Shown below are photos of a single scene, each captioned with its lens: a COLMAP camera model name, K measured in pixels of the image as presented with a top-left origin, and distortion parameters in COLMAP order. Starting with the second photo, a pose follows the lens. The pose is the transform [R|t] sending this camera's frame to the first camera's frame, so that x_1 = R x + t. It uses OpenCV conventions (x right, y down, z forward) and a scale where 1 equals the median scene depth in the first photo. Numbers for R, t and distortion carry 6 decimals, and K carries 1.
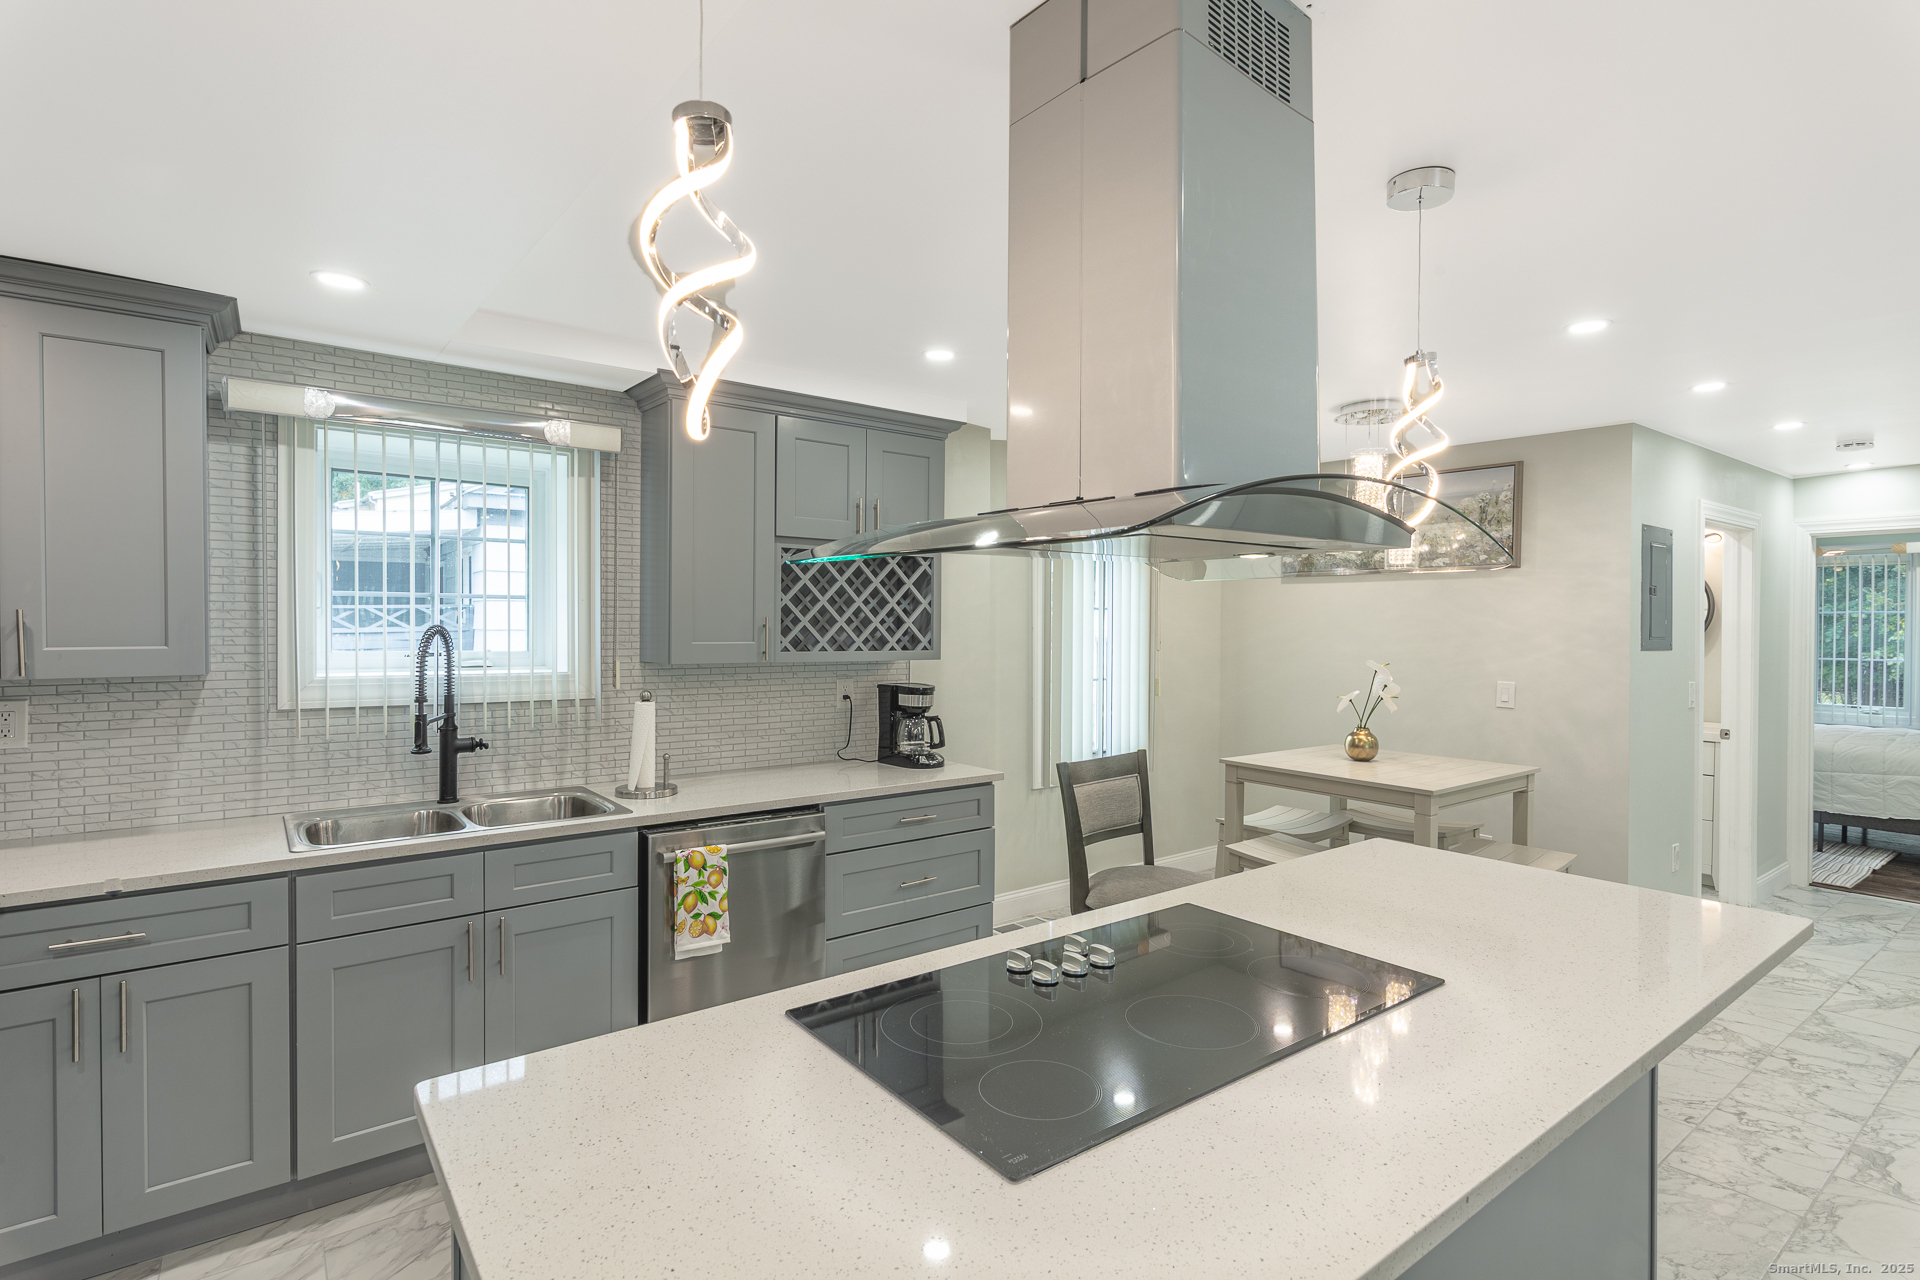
lens RADIAL K [[948.0, 0, 960.0], [0, 948.0, 640.0], [0, 0, 1]] dist [0.000349, 0.000707]
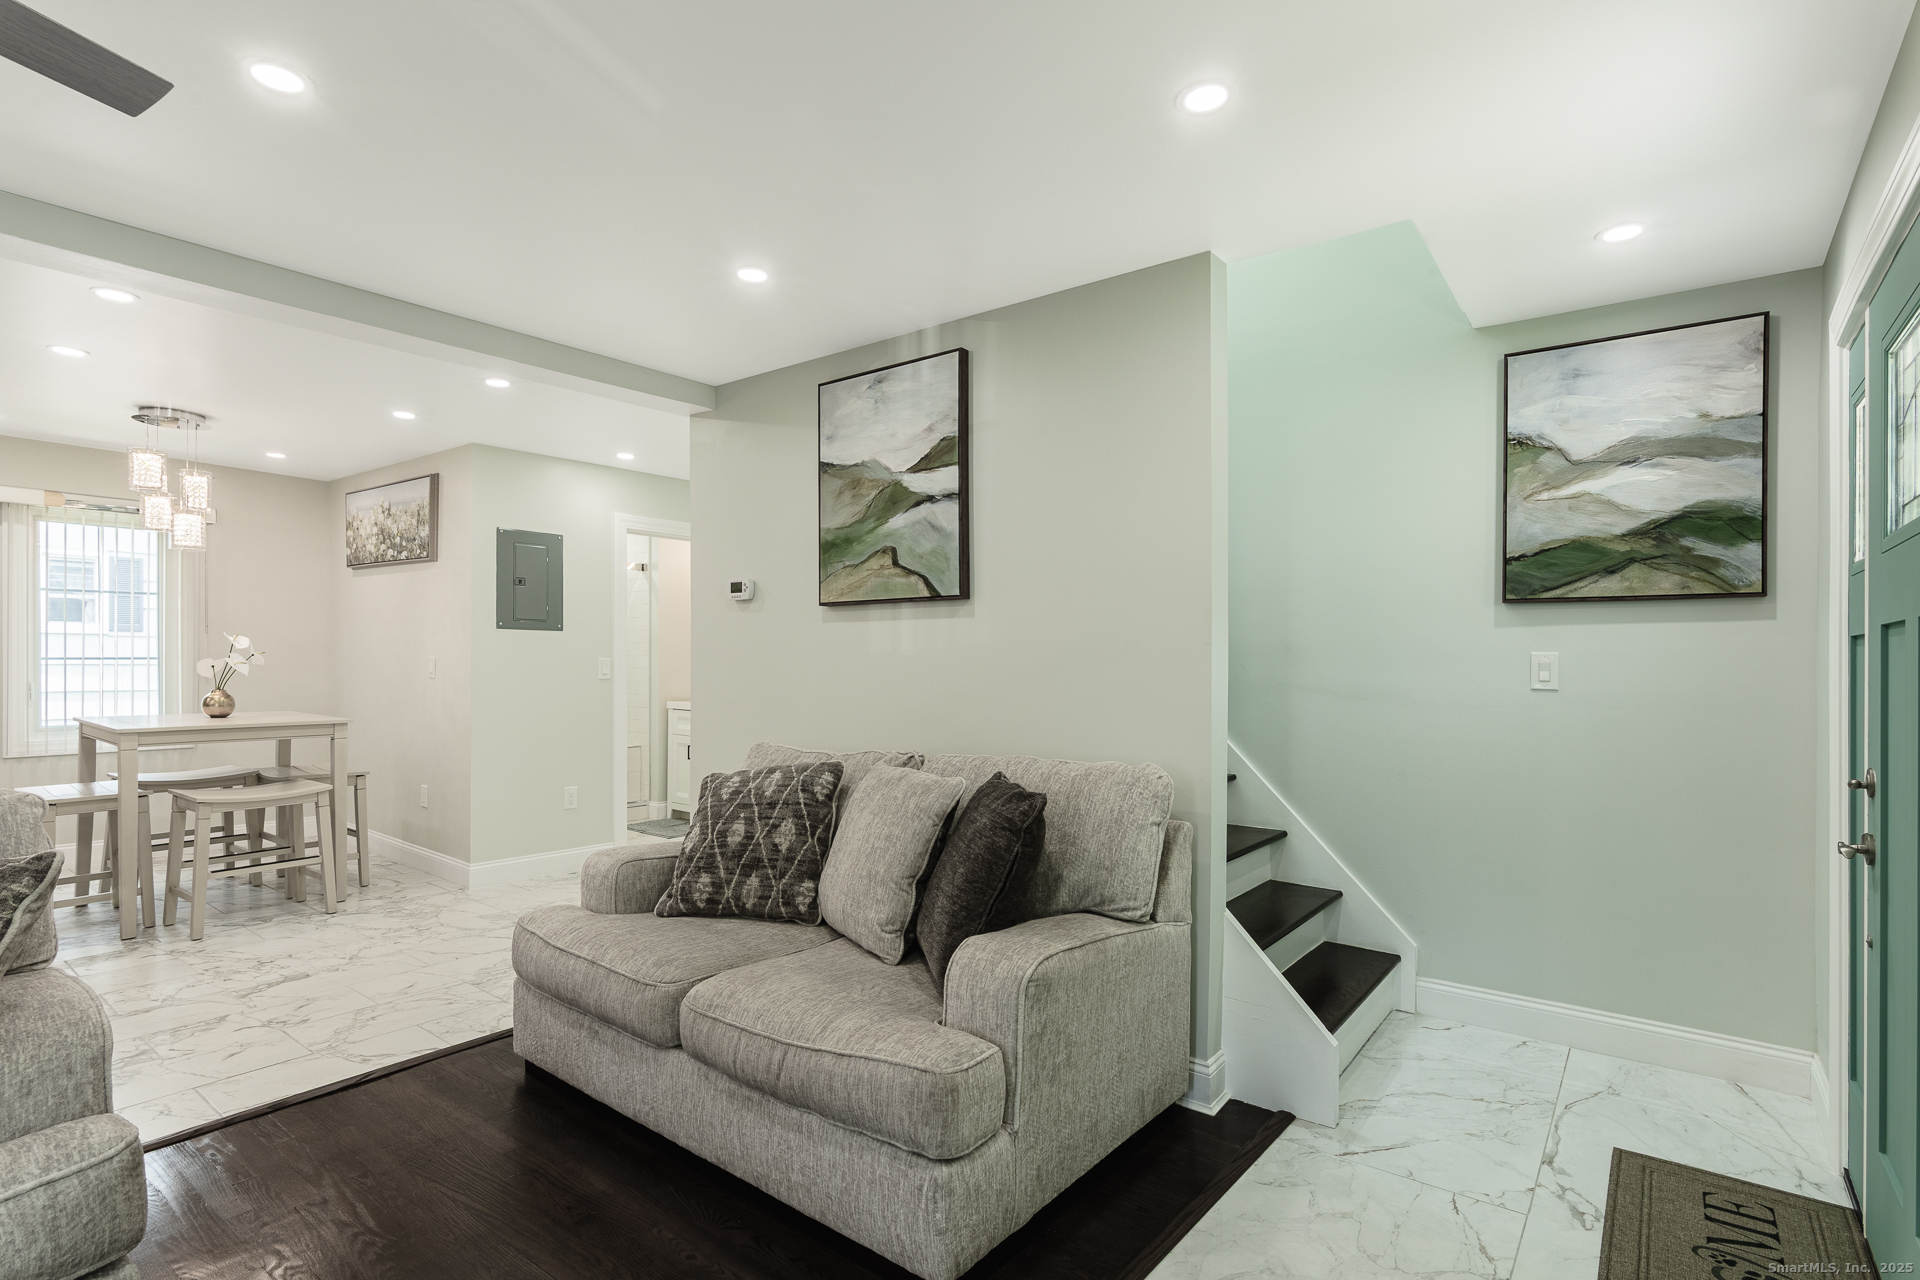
lens RADIAL K [[946.8, 0, 958.1], [0, 946.8, 667.9], [0, 0, 1]] dist [-0.001304, 0.000137]
pose [[0.968728, 0.003787, 0.248096, 1.301103], [-0.003127, 0.999990, -0.003052, 0.085802], [-0.248105, 0.002181, 0.968731, -0.461317]]
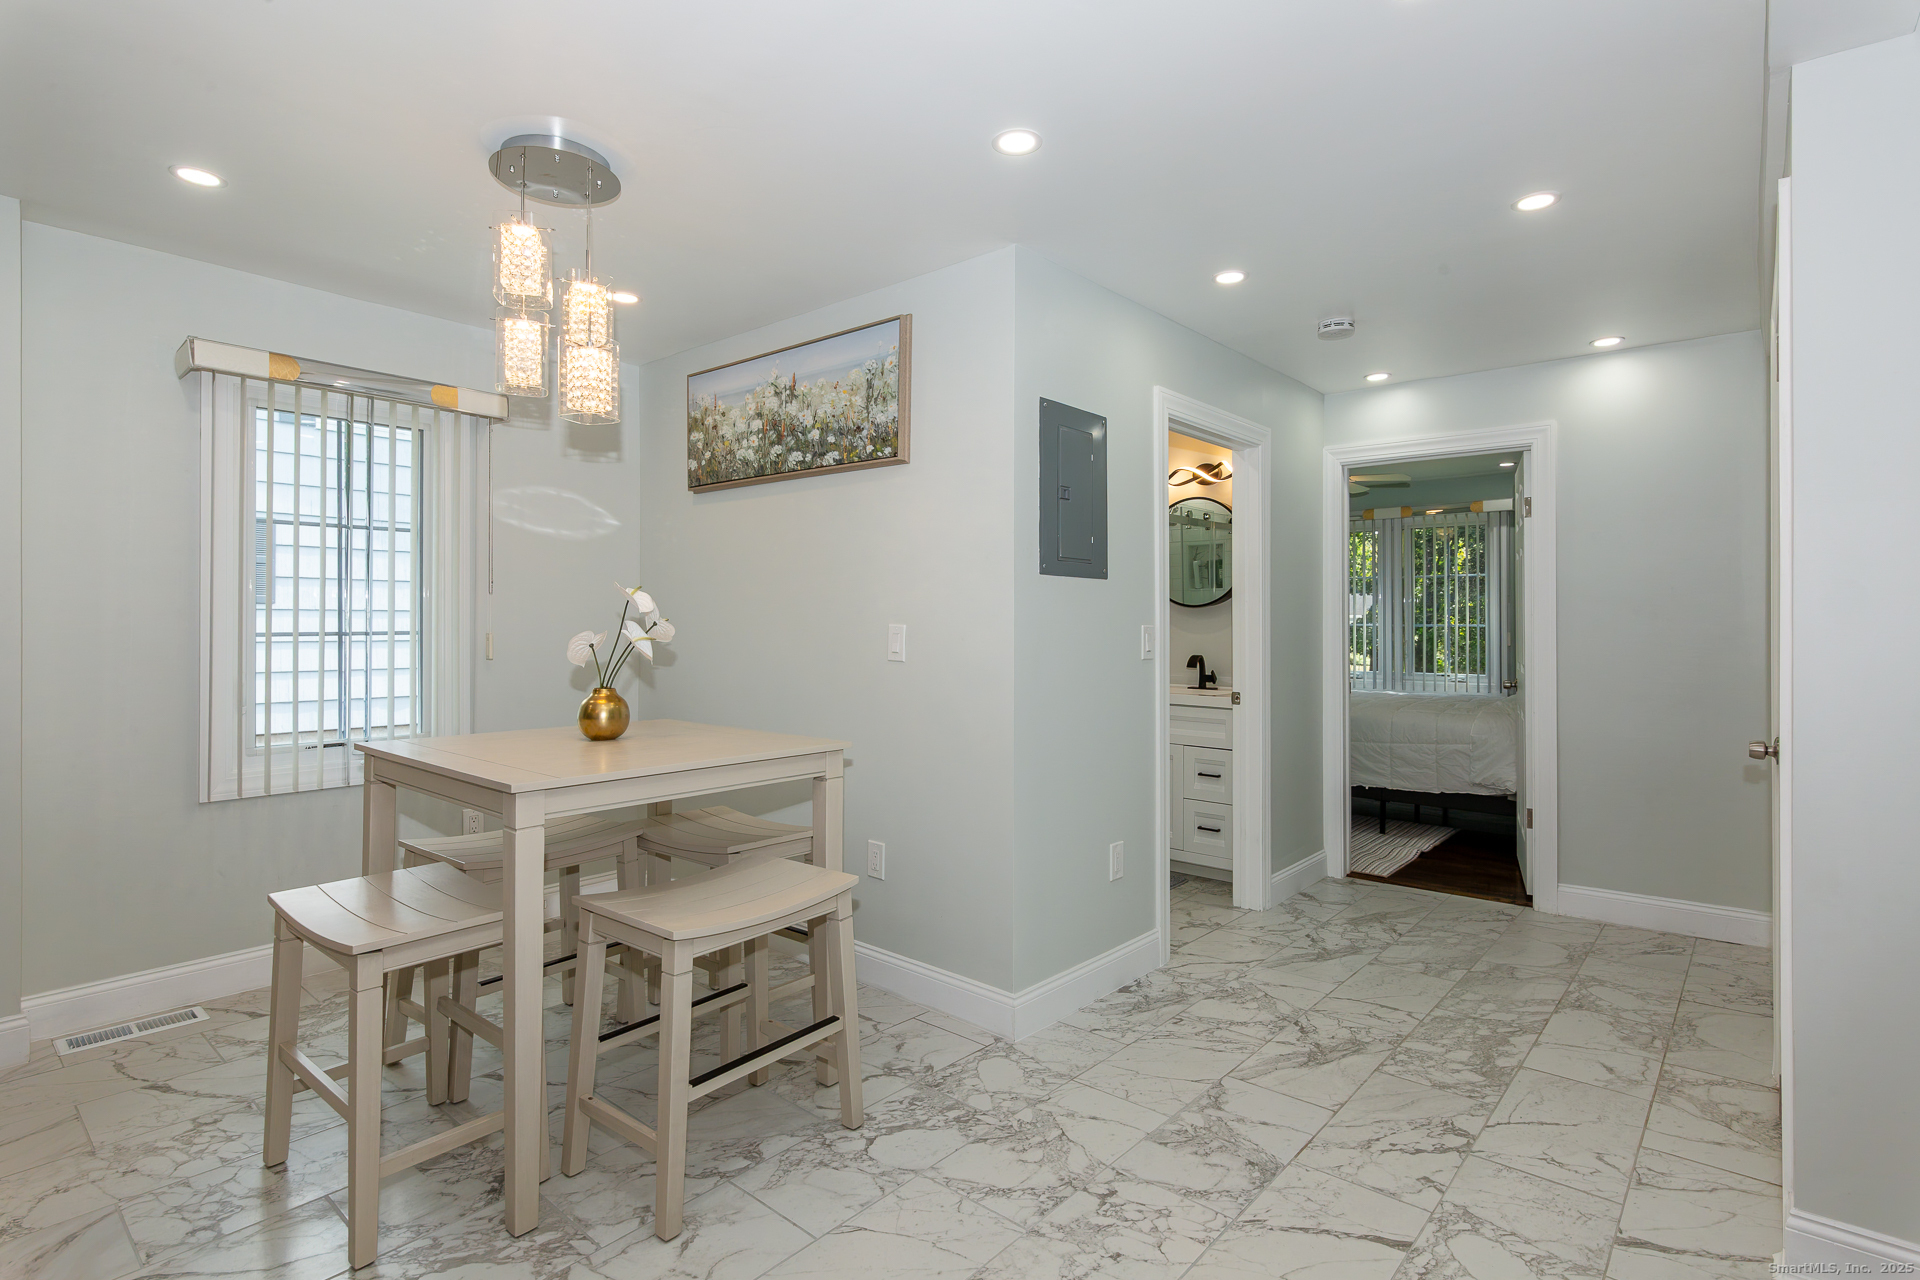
lens RADIAL K [[945.0, 0, 963.0], [0, 945.0, 622.1], [0, 0, 1]] dist [-0.003638, -0.000601]
pose [[0.978917, -0.000174, 0.204261, 0.676018], [0.004241, 0.999801, -0.019471, 0.080217], [-0.204217, 0.019927, 0.978723, 0.416876]]
